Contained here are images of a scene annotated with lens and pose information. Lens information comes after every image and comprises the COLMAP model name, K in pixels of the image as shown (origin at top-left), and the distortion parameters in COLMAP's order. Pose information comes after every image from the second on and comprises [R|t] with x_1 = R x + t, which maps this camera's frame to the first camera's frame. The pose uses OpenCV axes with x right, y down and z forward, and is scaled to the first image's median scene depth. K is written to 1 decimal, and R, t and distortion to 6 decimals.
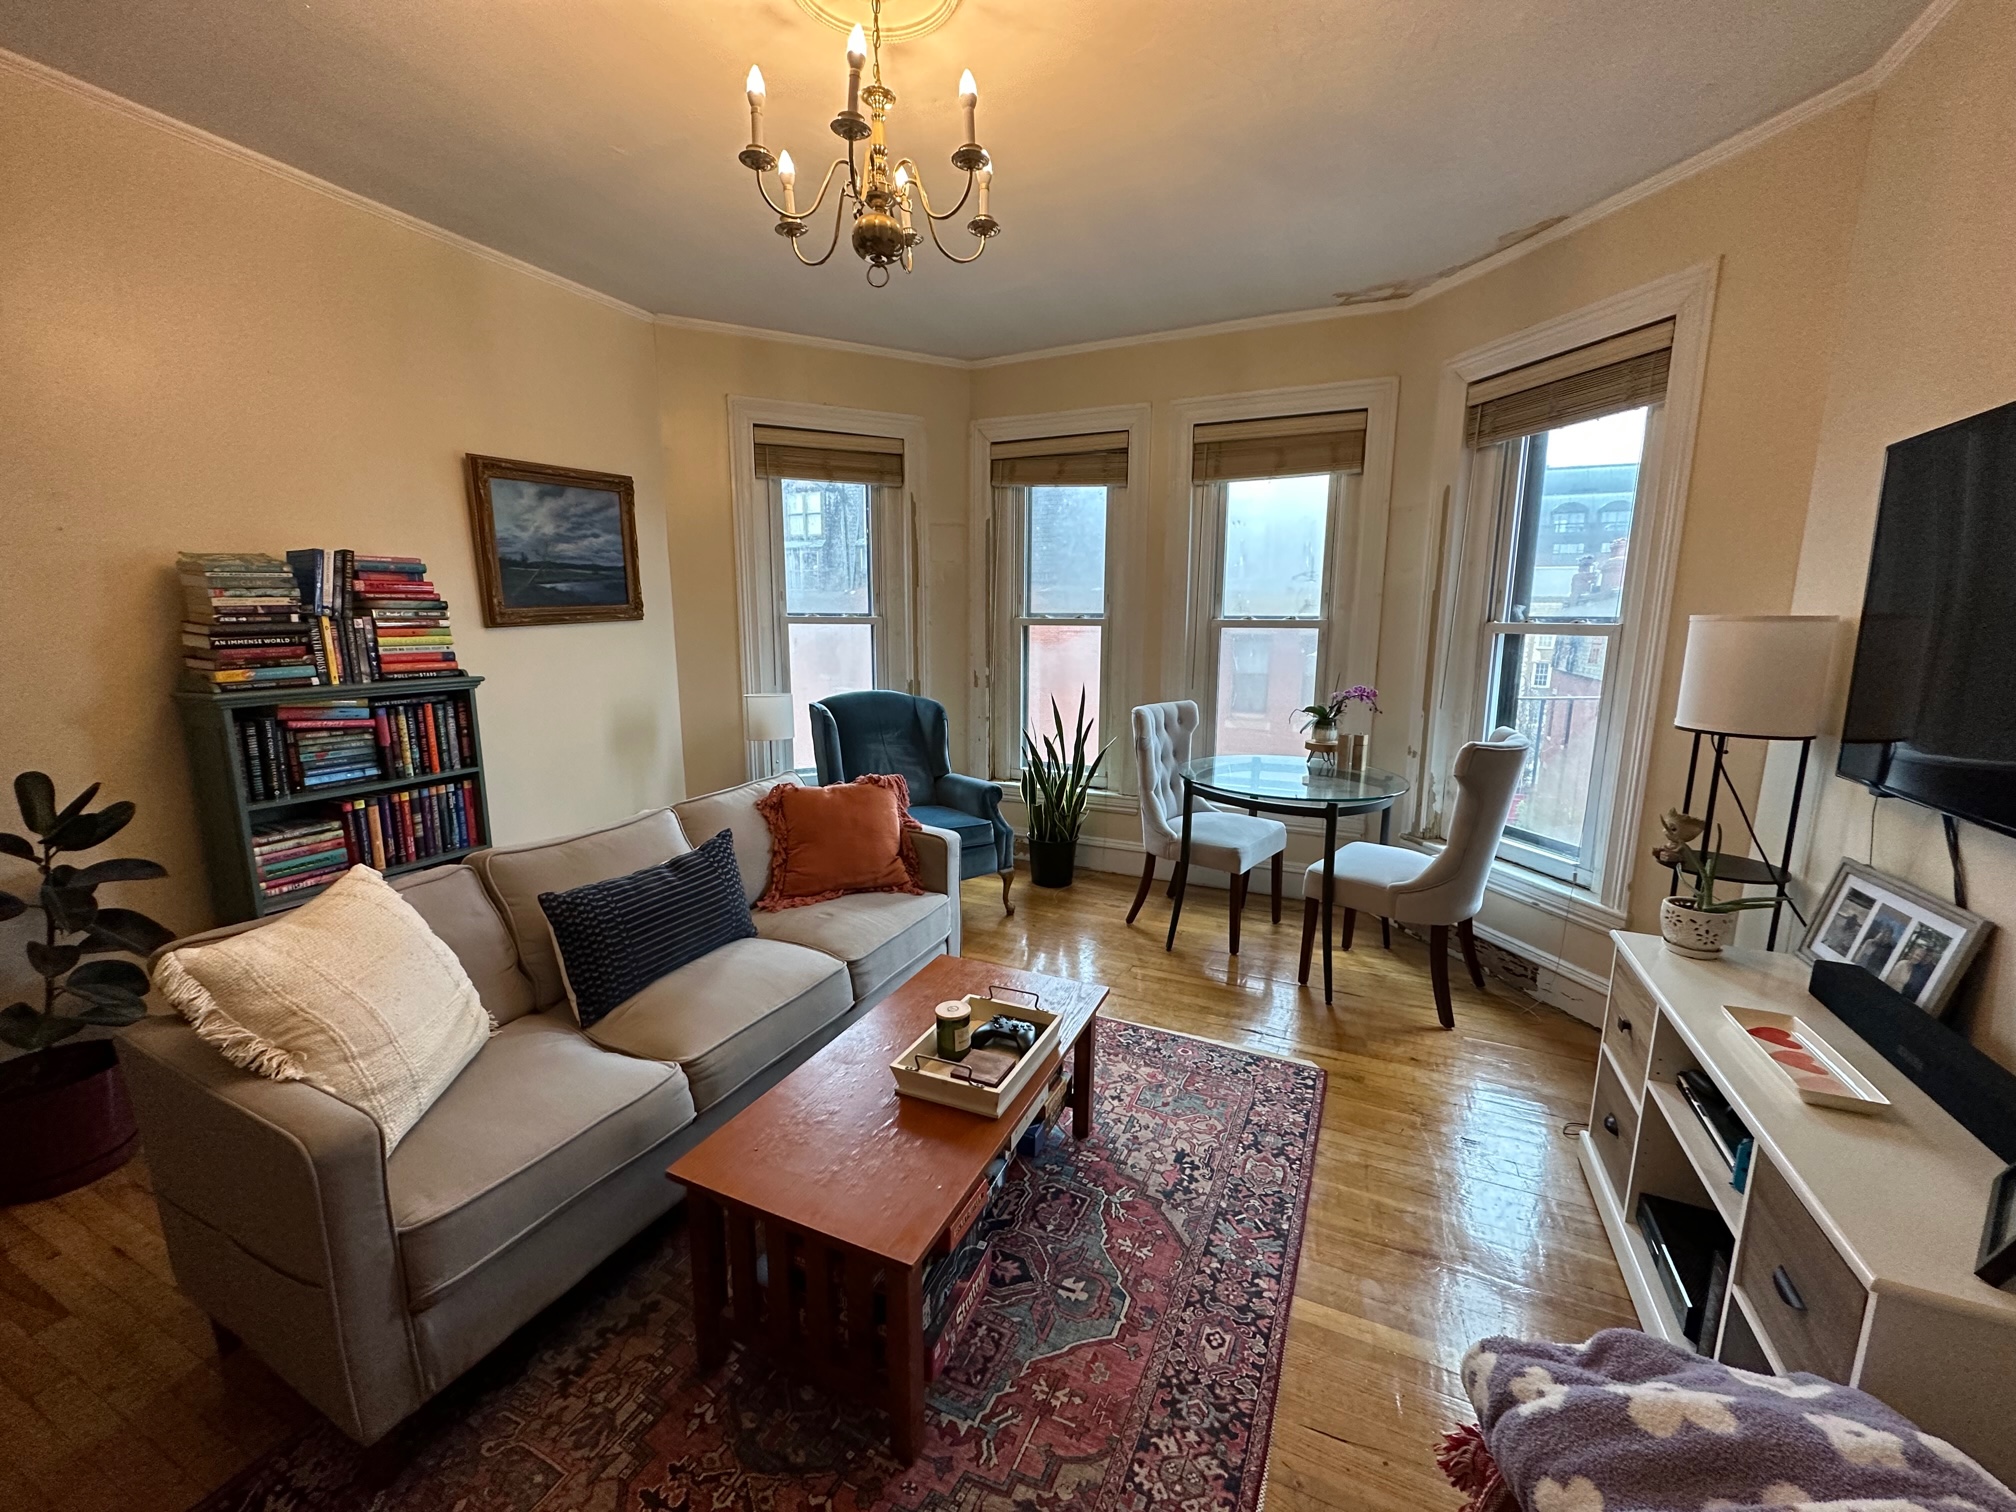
lens RADIAL K [[800.2, 0, 1004.8], [0, 800.2, 754.4], [0, 0, 1]] dist [-0.002549, 0.000338]
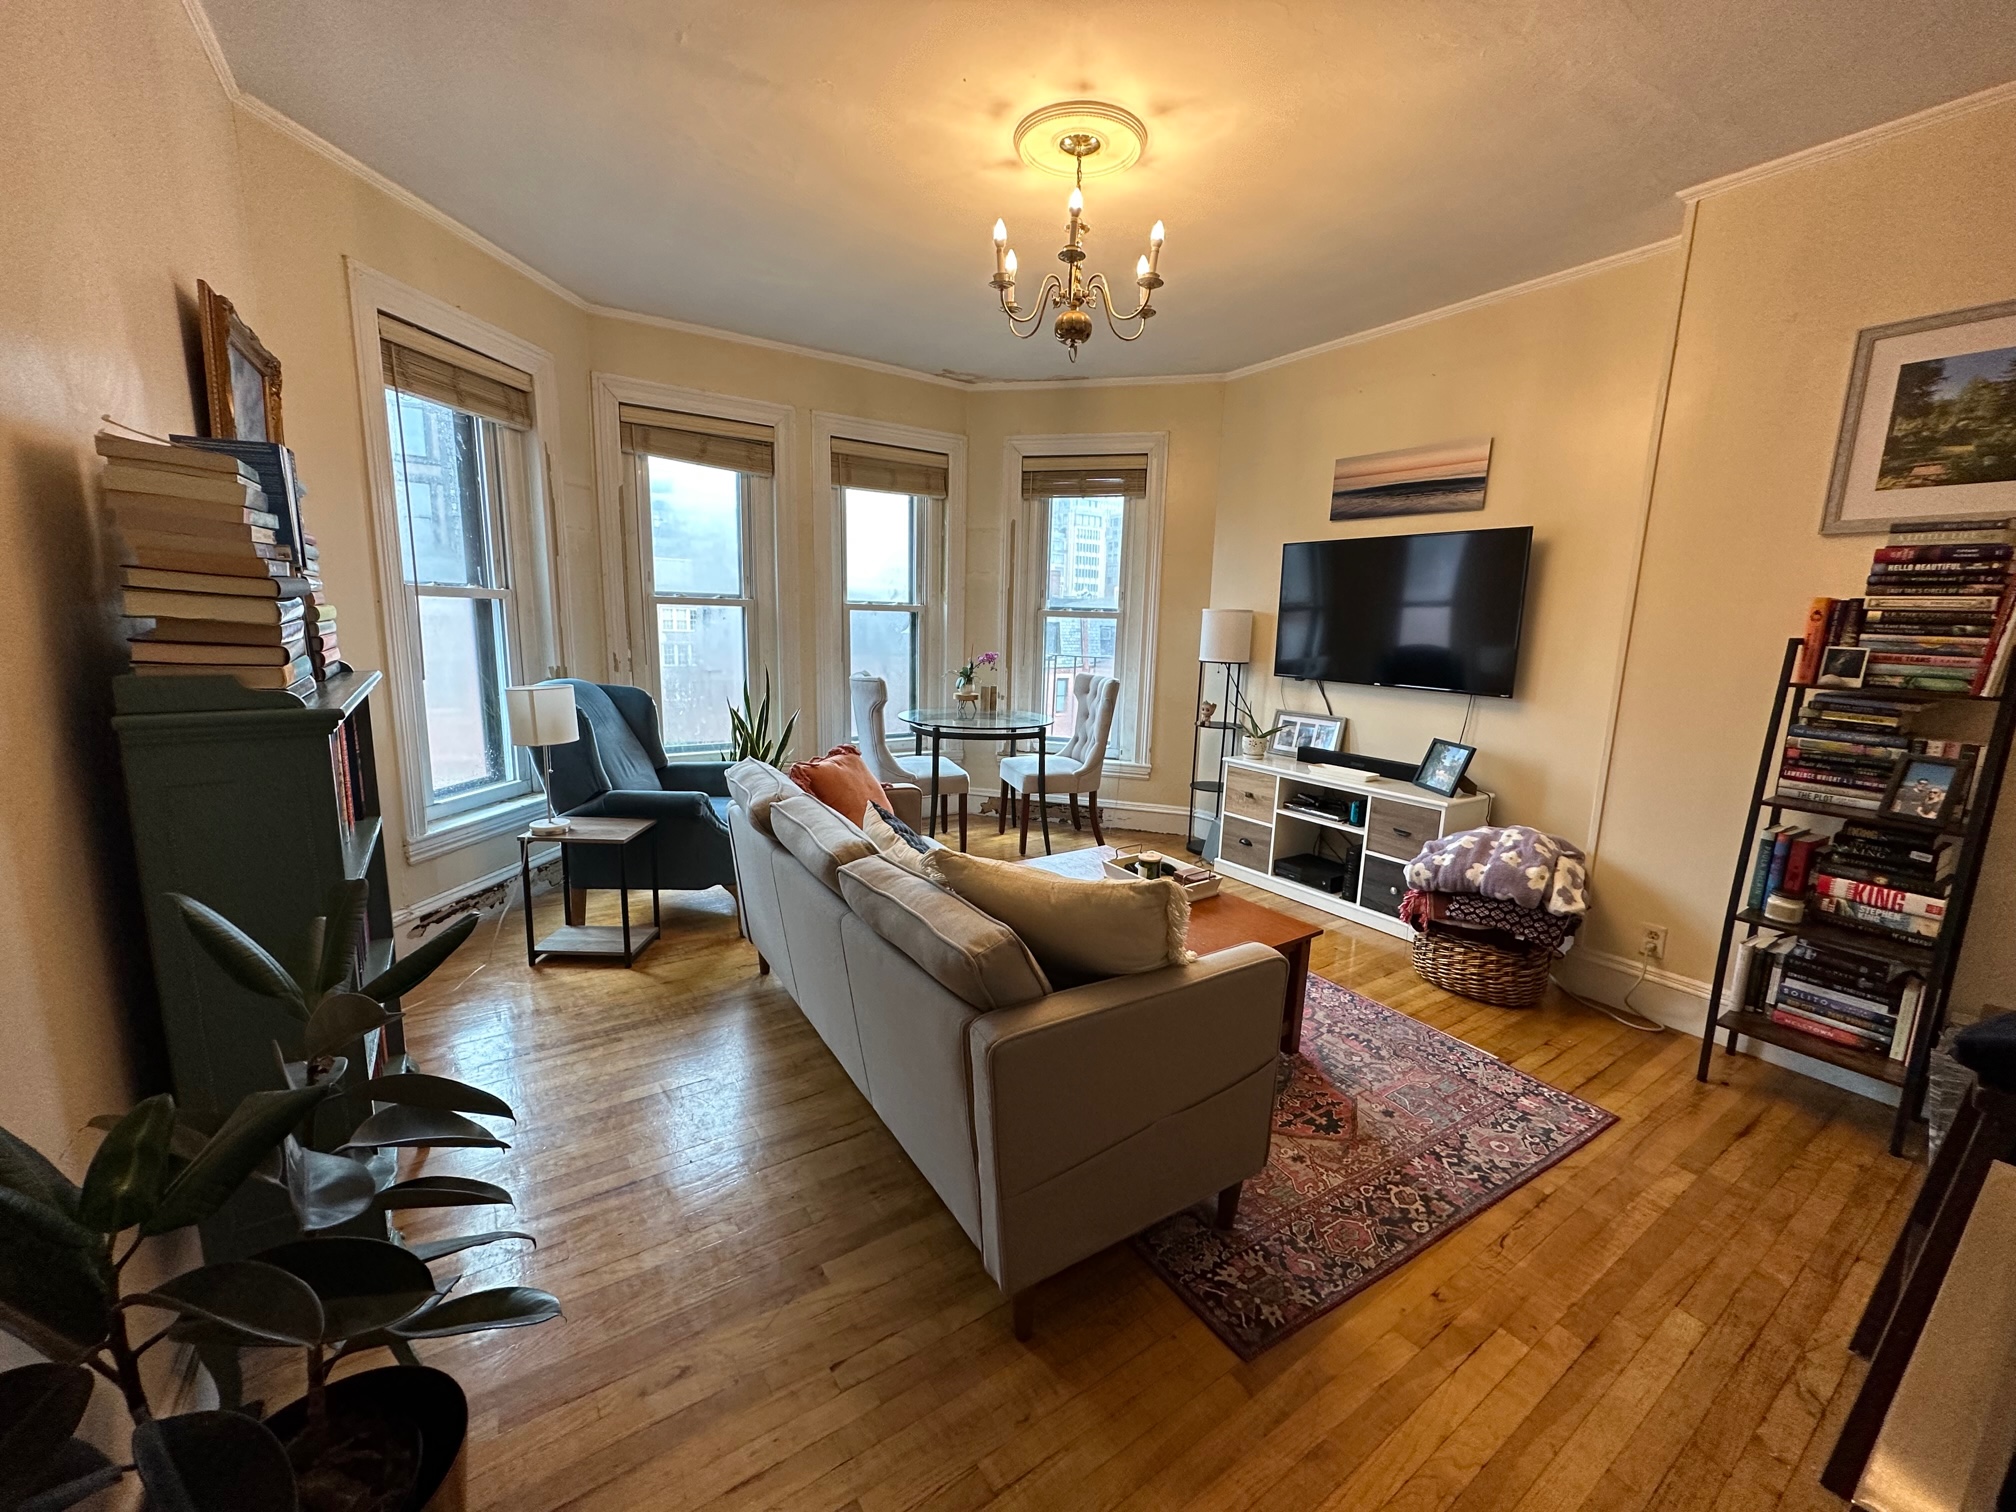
lens RADIAL K [[800.2, 0, 1009.8], [0, 800.2, 758.1], [0, 0, 1]] dist [-0.002549, 0.000338]
pose [[0.525178, -0.136504, 0.839973, -0.770354], [0.119009, 0.989132, 0.086335, -0.016889], [-0.842629, 0.054623, 0.535716, 0.200805]]
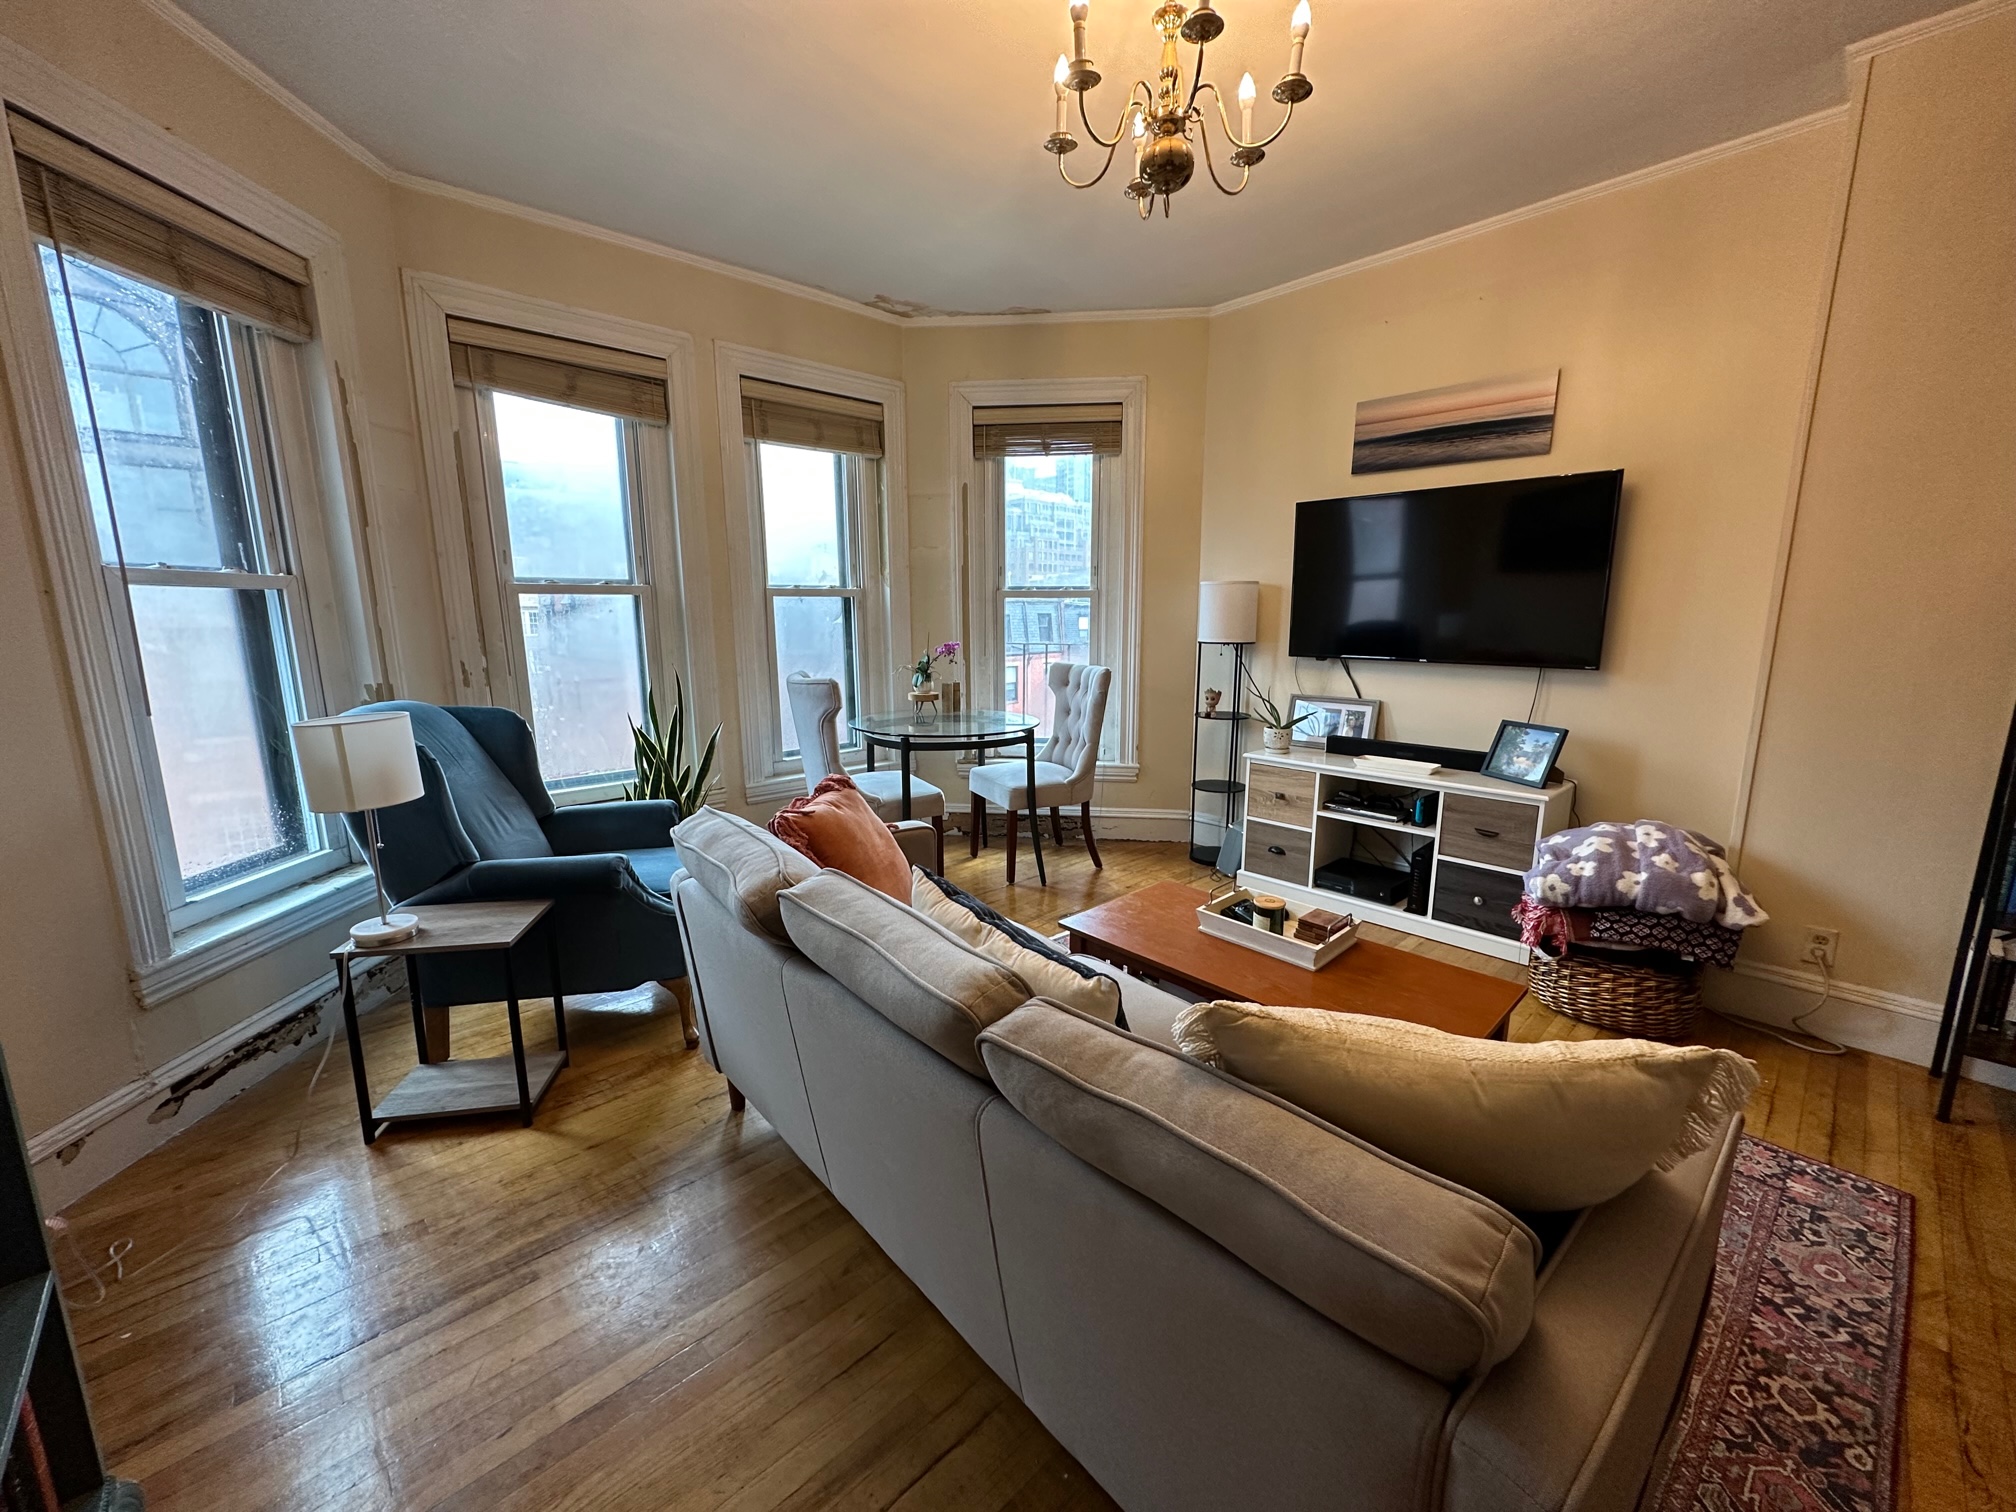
lens RADIAL K [[800.2, 0, 1011.3], [0, 800.2, 758.0], [0, 0, 1]] dist [-0.002549, 0.000338]
pose [[0.381249, -0.173876, 0.907974, -0.639718], [0.162022, 0.979519, 0.119546, -0.043020], [-0.910164, 0.101535, 0.401612, 0.441797]]
